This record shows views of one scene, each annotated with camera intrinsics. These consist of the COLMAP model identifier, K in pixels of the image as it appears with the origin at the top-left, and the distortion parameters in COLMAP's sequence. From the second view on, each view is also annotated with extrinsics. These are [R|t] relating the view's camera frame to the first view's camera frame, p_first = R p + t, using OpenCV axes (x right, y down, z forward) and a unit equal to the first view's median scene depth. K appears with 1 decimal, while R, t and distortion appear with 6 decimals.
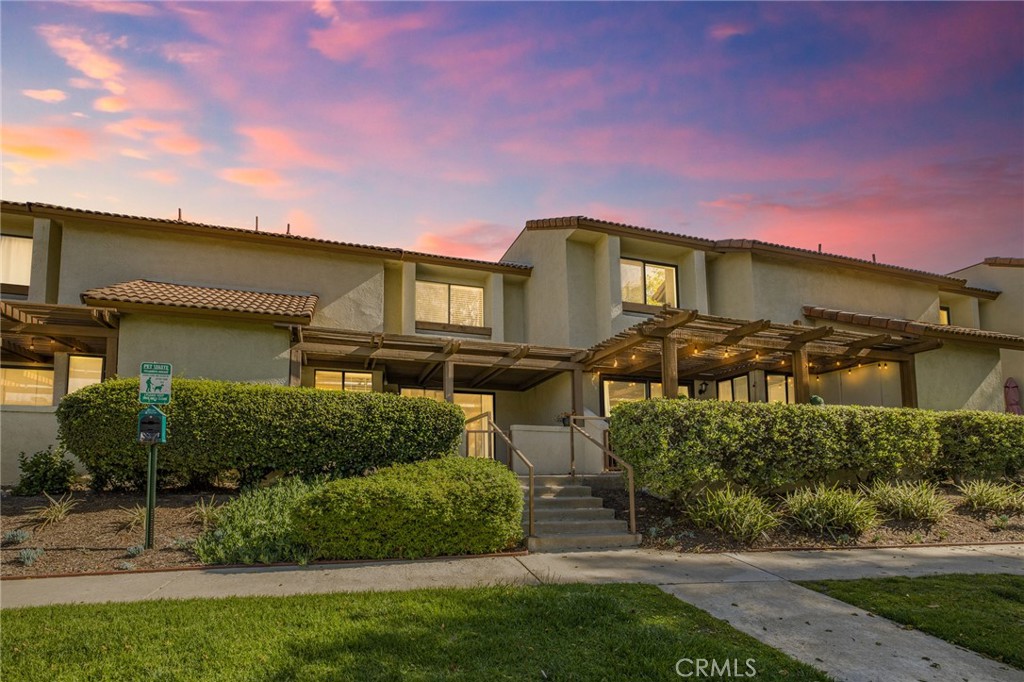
lens RADIAL K [[464.2, 0, 475.0], [0, 464.2, 450.9], [0, 0, 1]] dist [-0.002783, 0.000092]
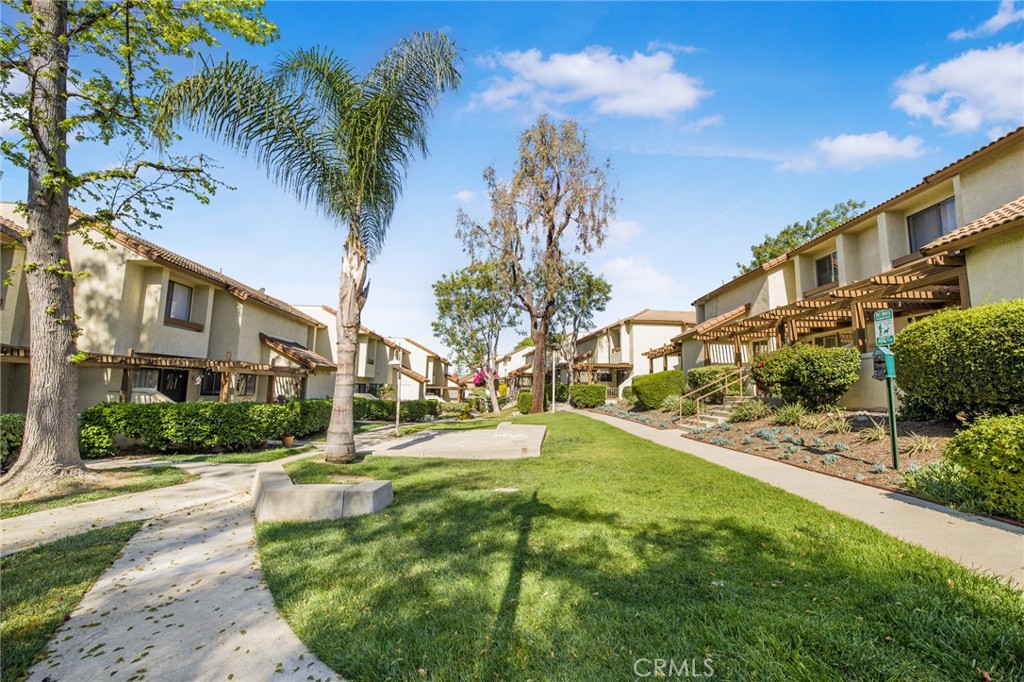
lens RADIAL K [[442.5, 0, 511.5], [0, 442.5, 336.3], [0, 0, 1]] dist [-0.020226, 0.010586]
pose [[-0.274210, -0.130342, -0.952796, 0.493242], [0.039080, 0.988443, -0.146466, 0.002052], [0.960876, -0.077398, -0.265947, 0.295548]]
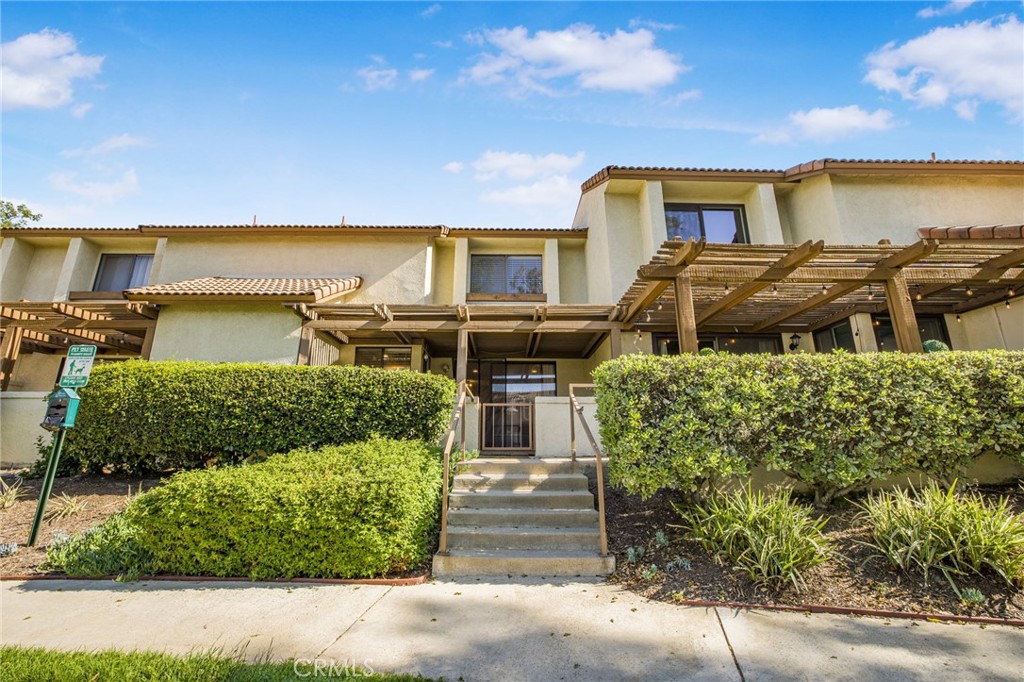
lens RADIAL K [[442.5, 0, 511.5], [0, 442.5, 336.3], [0, 0, 1]] dist [-0.020226, 0.010586]
pose [[0.966229, -0.063739, -0.249676, 0.342277], [0.014283, 0.980683, -0.195083, -0.009254], [0.257288, 0.184929, 0.948475, 0.263145]]
